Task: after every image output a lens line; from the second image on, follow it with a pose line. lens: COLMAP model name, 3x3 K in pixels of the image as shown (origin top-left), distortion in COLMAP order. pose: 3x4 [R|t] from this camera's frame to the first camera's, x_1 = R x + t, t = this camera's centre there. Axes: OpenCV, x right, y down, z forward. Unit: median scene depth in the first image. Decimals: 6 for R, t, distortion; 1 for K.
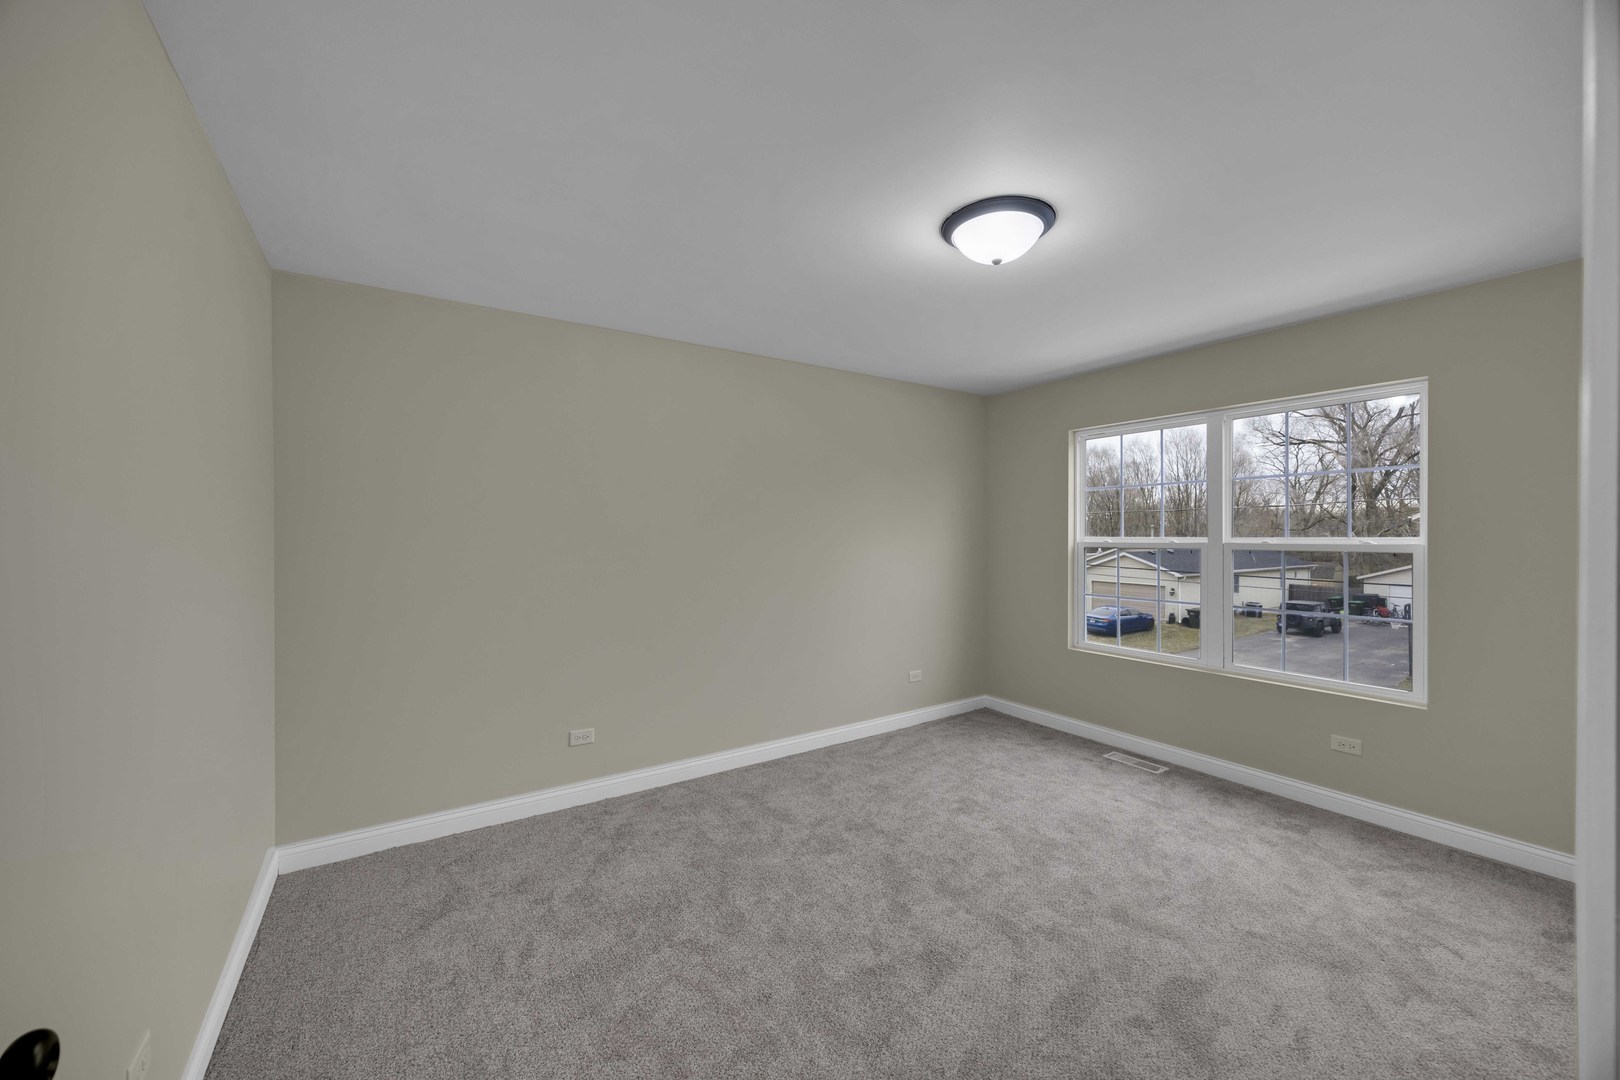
lens RADIAL K [[628.5, 0, 810.0], [0, 628.5, 540.0], [0, 0, 1]] dist [-0.001341, 0.000198]
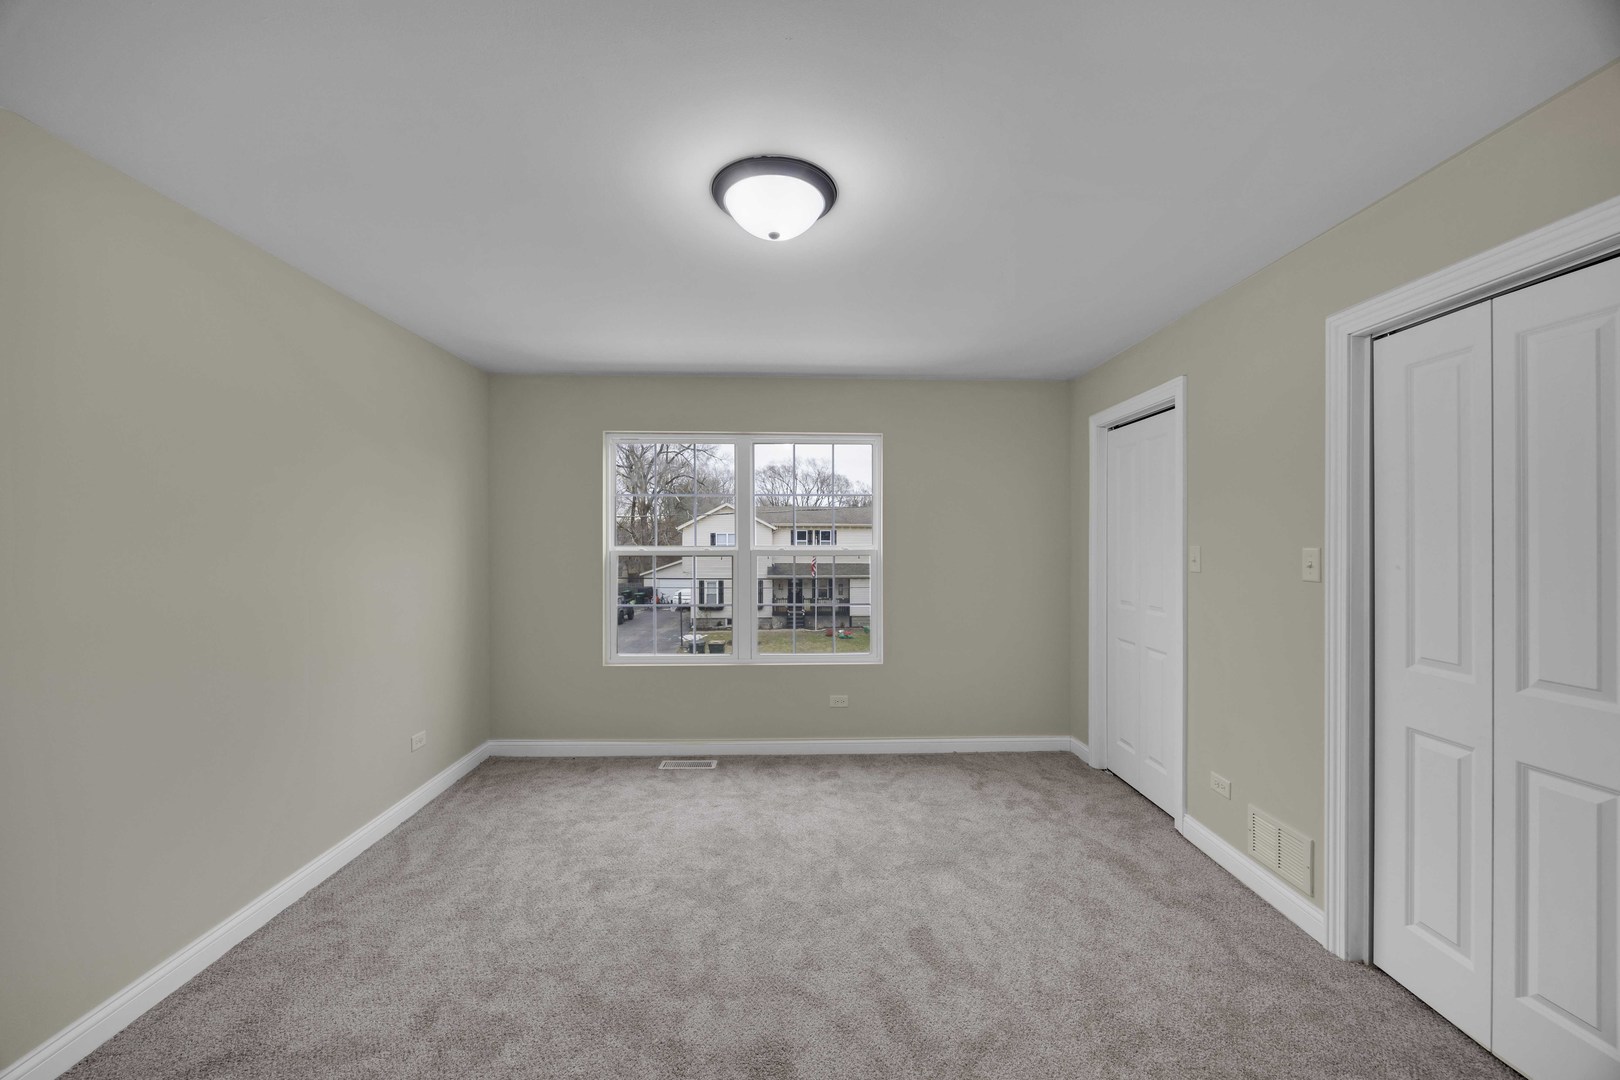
lens RADIAL K [[628.5, 0, 810.0], [0, 628.5, 540.0], [0, 0, 1]] dist [-0.001341, 0.000198]
pose [[0.514708, 0.001953, 0.857363, -0.282946], [0.005315, 0.999971, -0.005468, -0.005681], [-0.857349, 0.007371, 0.514683, 0.329102]]
